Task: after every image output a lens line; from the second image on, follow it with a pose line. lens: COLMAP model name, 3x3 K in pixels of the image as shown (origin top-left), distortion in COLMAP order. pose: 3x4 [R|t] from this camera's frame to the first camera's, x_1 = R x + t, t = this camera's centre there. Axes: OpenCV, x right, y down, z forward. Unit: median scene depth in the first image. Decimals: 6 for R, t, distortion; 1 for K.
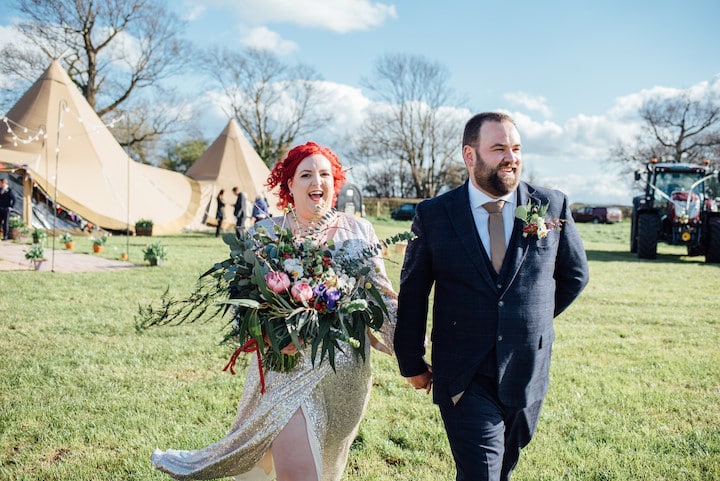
lens RADIAL K [[692.5, 0, 356.4], [0, 692.5, 241.7], [0, 0, 1]] dist [-0.066039, 0.018586]
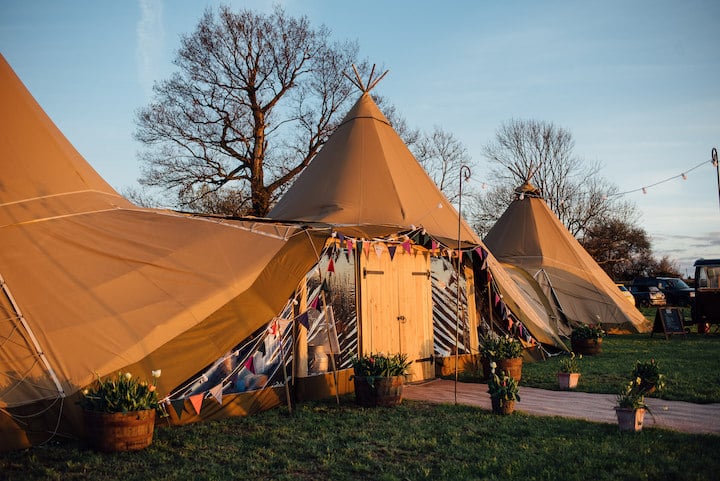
lens RADIAL K [[692.5, 0, 356.4], [0, 692.5, 241.7], [0, 0, 1]] dist [-0.066039, 0.018586]
pose [[0.999298, -0.035926, 0.010667, -0.283152], [0.036969, 0.991677, -0.123326, -0.021716], [-0.006147, 0.123634, 0.992309, 0.207467]]
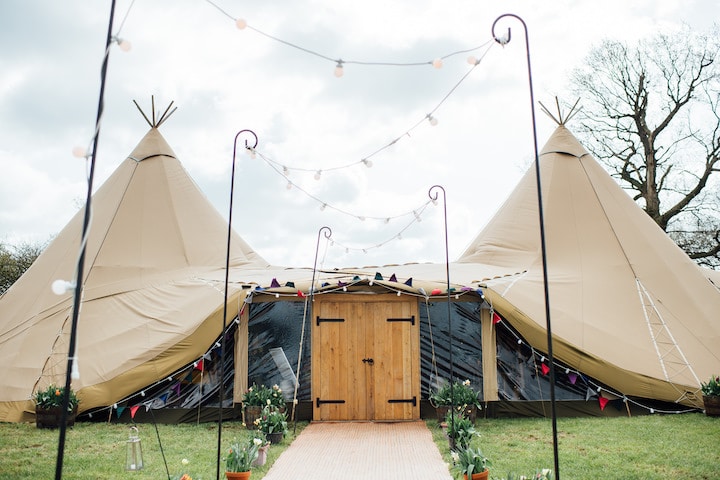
lens RADIAL K [[714.2, 0, 360.0], [0, 714.2, 240.0], [0, 0, 1]] dist [-0.063375, 0.016573]
pose [[0.688877, -0.127178, -0.713635, -0.064444], [-0.009845, 0.982757, -0.184642, -0.019365], [0.724811, 0.134221, 0.675746, 0.255134]]
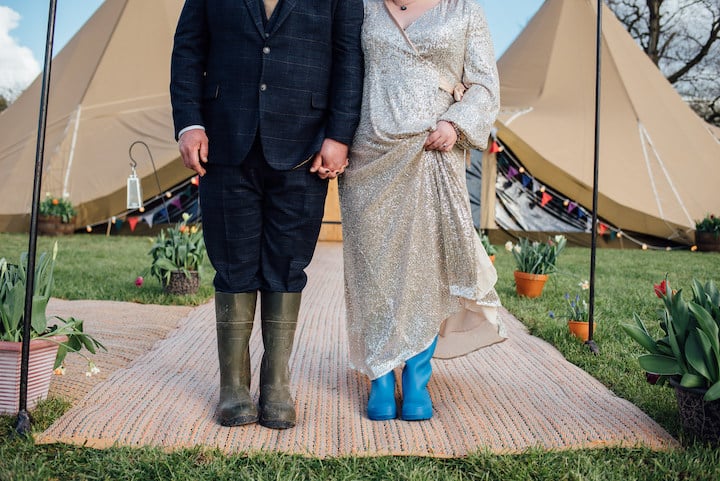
lens RADIAL K [[692.5, 0, 356.4], [0, 692.5, 241.7], [0, 0, 1]] dist [-0.066039, 0.018586]
pose [[0.696286, 0.032648, -0.717022, -0.075654], [-0.048370, 0.998828, -0.001492, -0.001386], [0.716133, 0.035722, 0.697049, 0.261612]]
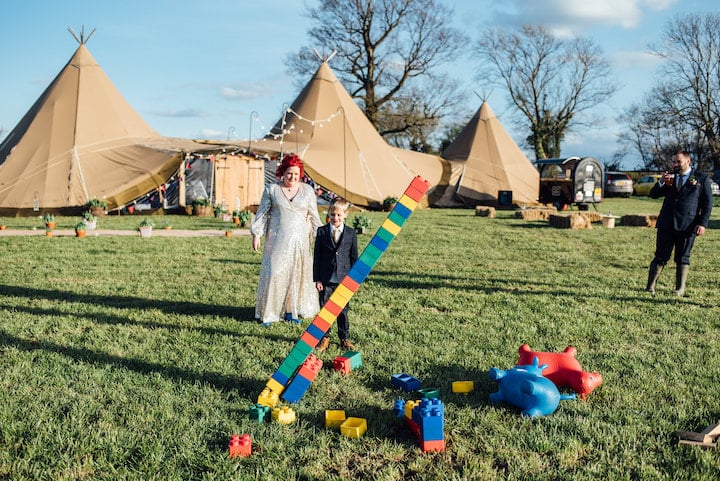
lens RADIAL K [[687.1, 0, 360.0], [0, 687.1, 240.5], [0, 0, 1]] dist [-0.001550, 0.010448]
pose [[0.909837, 0.014081, -0.414727, 0.065910], [-0.002042, 0.999564, 0.029458, 0.003350], [0.414960, -0.025955, 0.909469, -0.035311]]
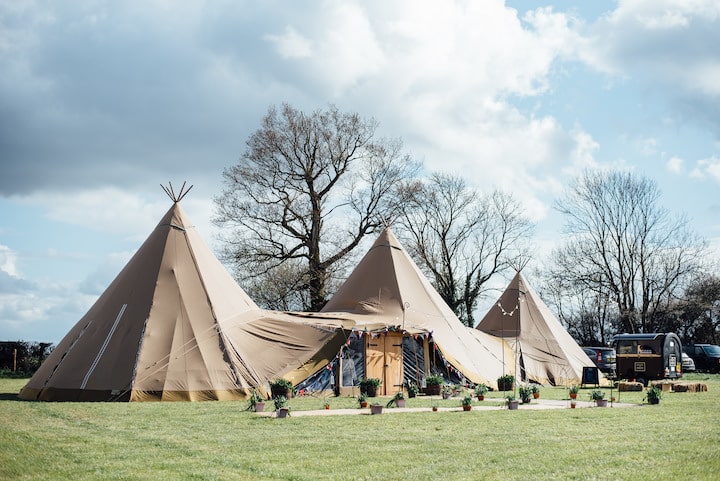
lens RADIAL K [[1034.7, 0, 360.0], [0, 1034.7, 240.5], [0, 0, 1]] dist [-0.084860, -0.016041]
pose [[0.996626, -0.034163, -0.074624, -0.222331], [0.021345, 0.985851, -0.166260, 0.013064], [0.079248, 0.164106, 0.983254, -0.360407]]
